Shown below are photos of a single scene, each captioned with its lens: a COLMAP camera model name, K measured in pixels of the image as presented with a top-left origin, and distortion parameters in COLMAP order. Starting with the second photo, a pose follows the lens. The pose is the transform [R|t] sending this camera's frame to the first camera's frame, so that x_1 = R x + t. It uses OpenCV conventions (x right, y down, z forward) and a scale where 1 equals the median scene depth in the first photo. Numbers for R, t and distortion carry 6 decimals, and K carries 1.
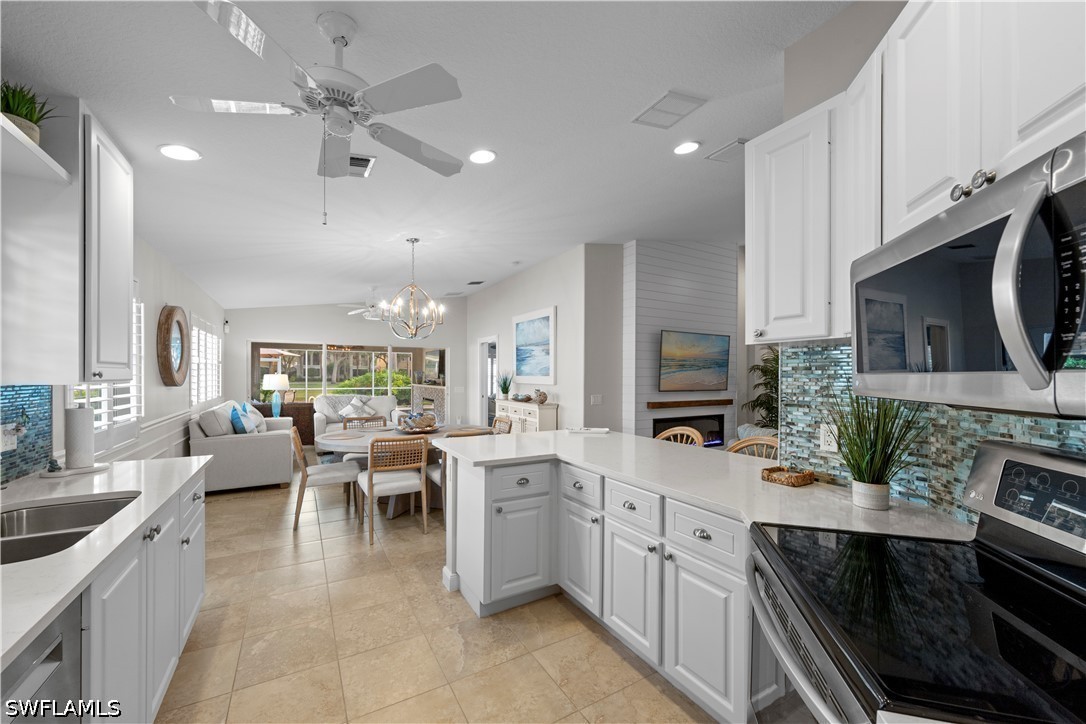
lens RADIAL K [[421.6, 0, 538.3], [0, 421.6, 376.1], [0, 0, 1]] dist [0.004474, -0.000591]
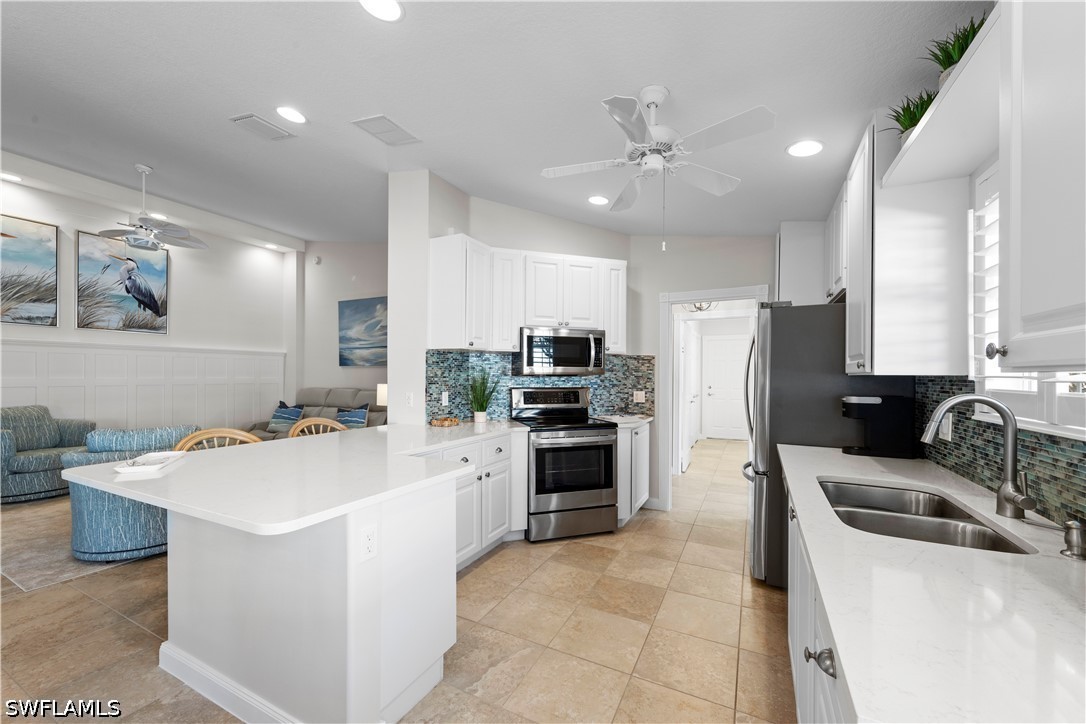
lens RADIAL K [[421.6, 0, 544.1], [0, 421.6, 375.6], [0, 0, 1]] dist [0.004474, -0.000591]
pose [[-0.546923, -0.009985, 0.837124, -0.323861], [-0.008330, 0.999944, 0.006484, 0.006490], [-0.837142, -0.003427, -0.546975, 0.462691]]
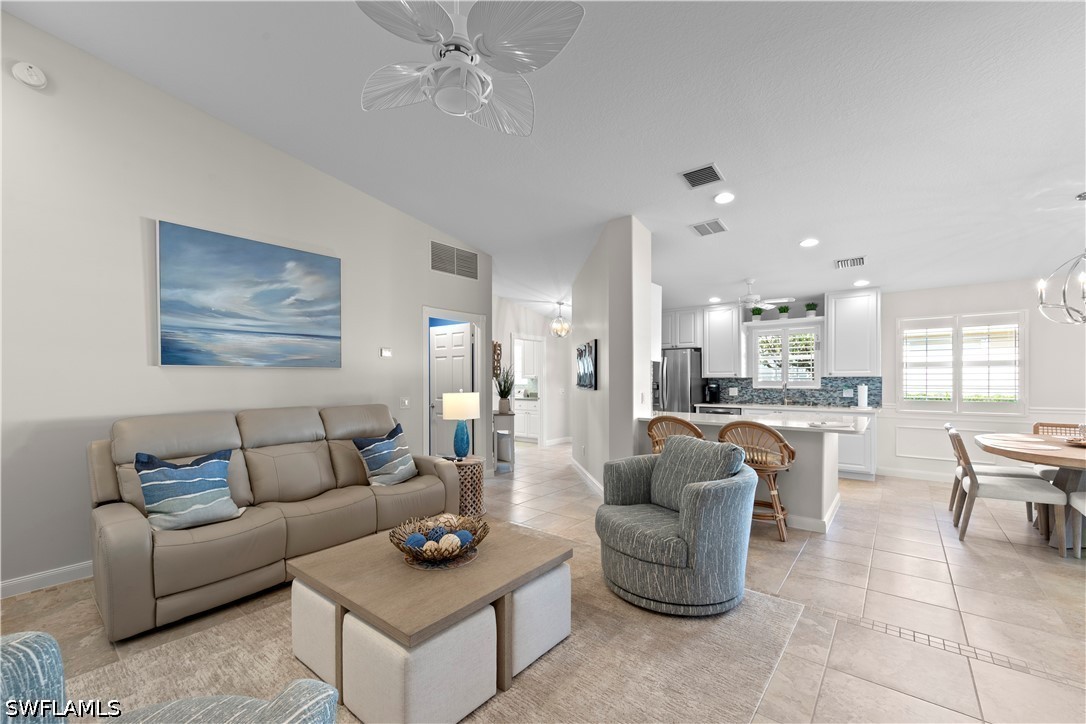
lens RADIAL K [[445.4, 0, 532.1], [0, 445.4, 382.4], [0, 0, 1]] dist [-0.002601, 0.000031]
pose [[-0.936663, -0.000028, -0.350233, 0.613289], [-0.002534, 0.999974, 0.006696, 0.009361], [0.350224, 0.007159, -0.936639, 0.925994]]
